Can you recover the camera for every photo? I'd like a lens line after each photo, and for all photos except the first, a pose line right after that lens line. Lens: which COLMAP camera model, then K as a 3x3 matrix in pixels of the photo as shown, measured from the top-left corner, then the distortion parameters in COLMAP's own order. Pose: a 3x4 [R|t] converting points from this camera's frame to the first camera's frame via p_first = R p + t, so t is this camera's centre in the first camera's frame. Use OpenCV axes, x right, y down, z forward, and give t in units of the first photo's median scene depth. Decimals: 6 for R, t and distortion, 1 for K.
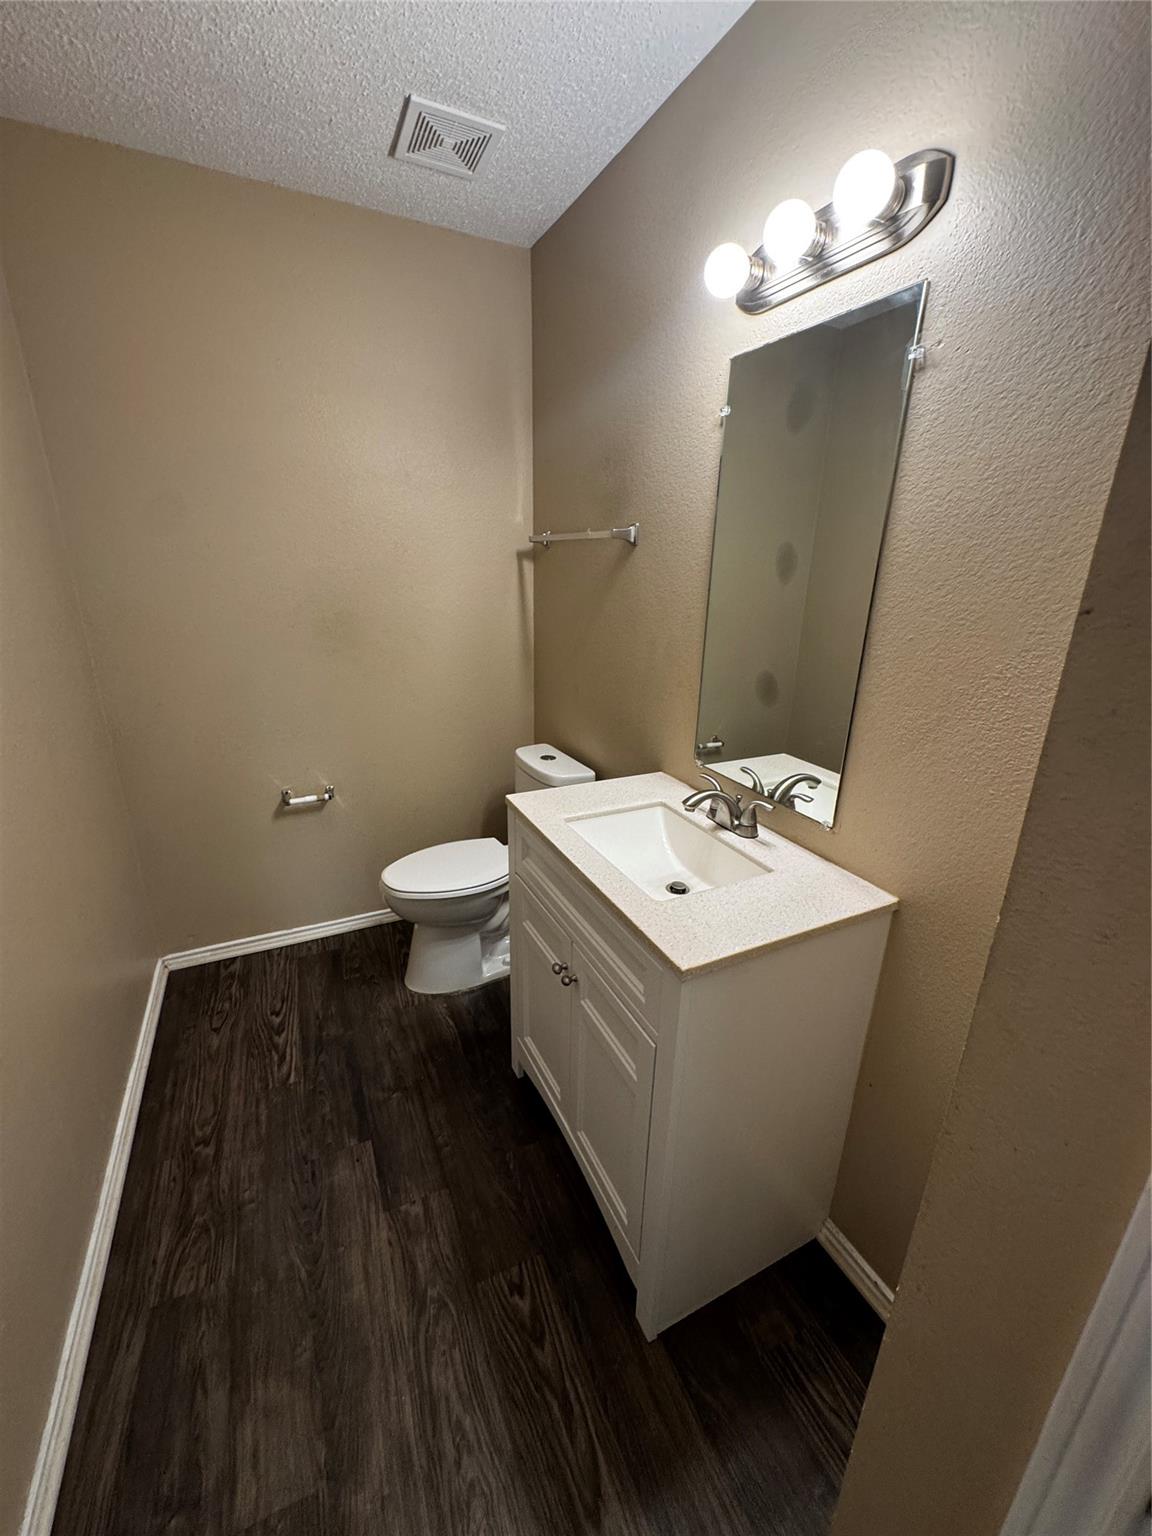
lens RADIAL K [[616.7, 0, 576.5], [0, 616.7, 765.8], [0, 0, 1]] dist [-0.001923, 0.000005]
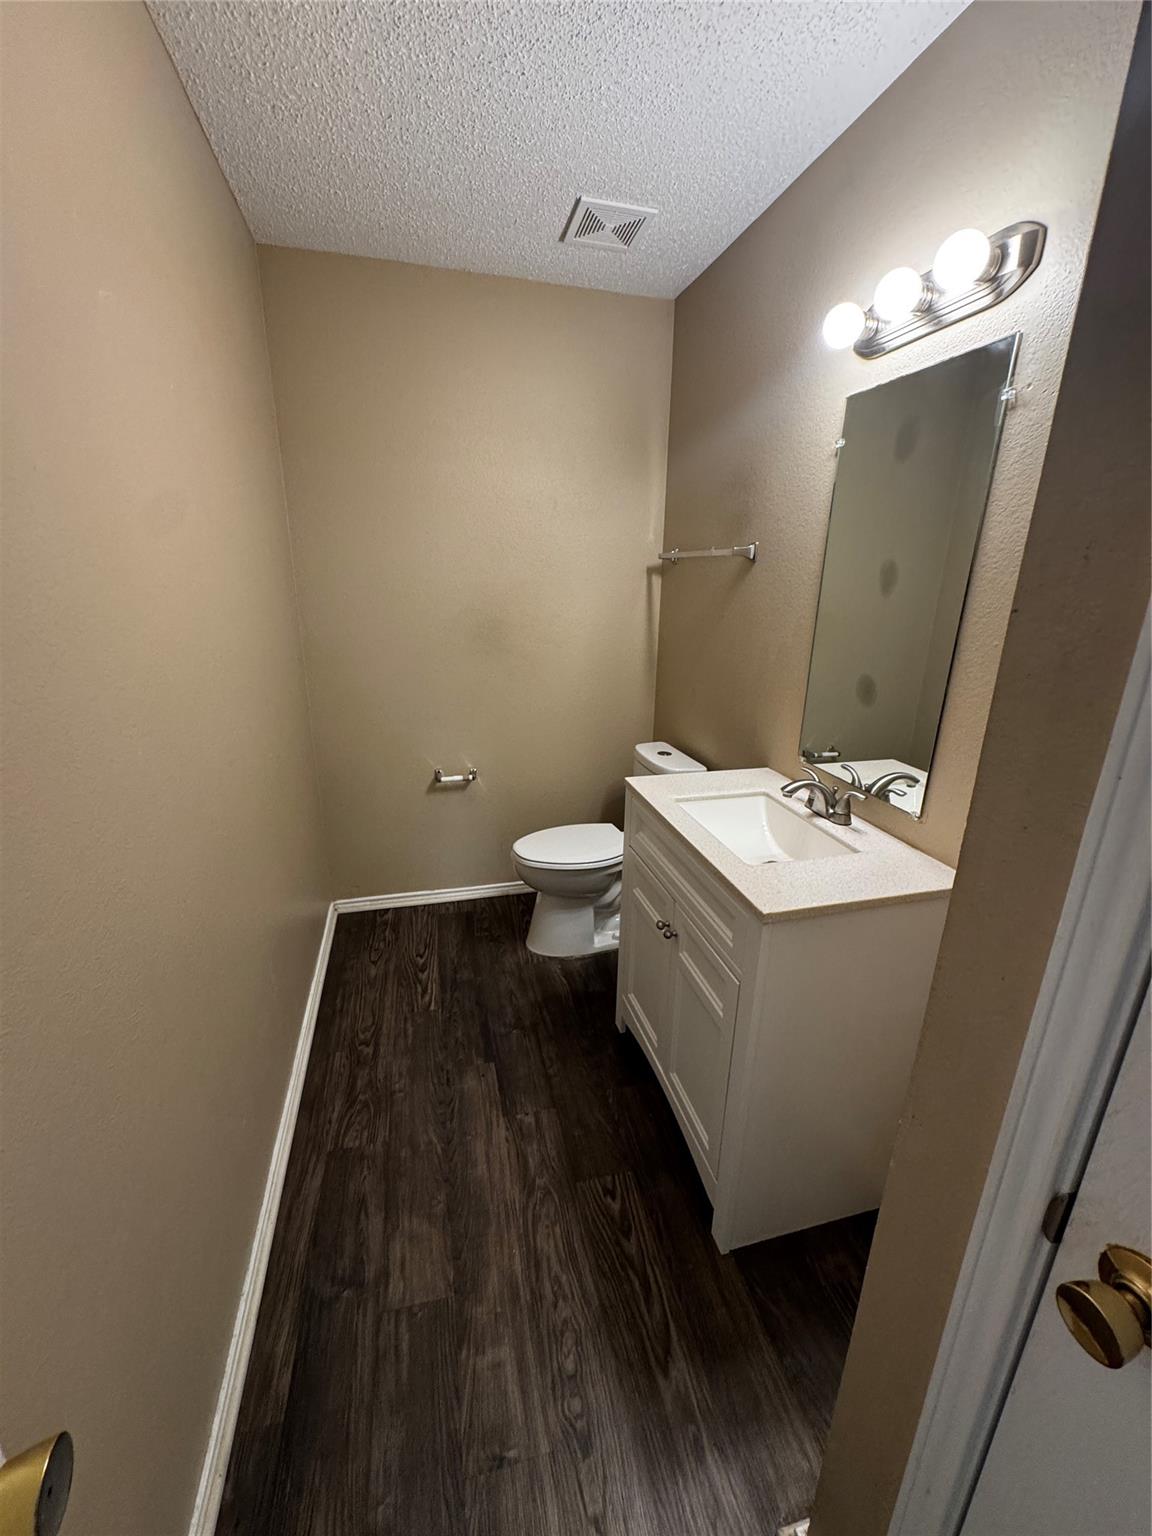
lens RADIAL K [[616.7, 0, 576.2], [0, 616.7, 765.6], [0, 0, 1]] dist [-0.001923, 0.000005]
pose [[0.979970, 0.056373, -0.191002, 0.017946], [-0.060361, 0.998062, -0.015123, 0.056111], [0.189779, 0.026350, 0.981473, -0.176596]]
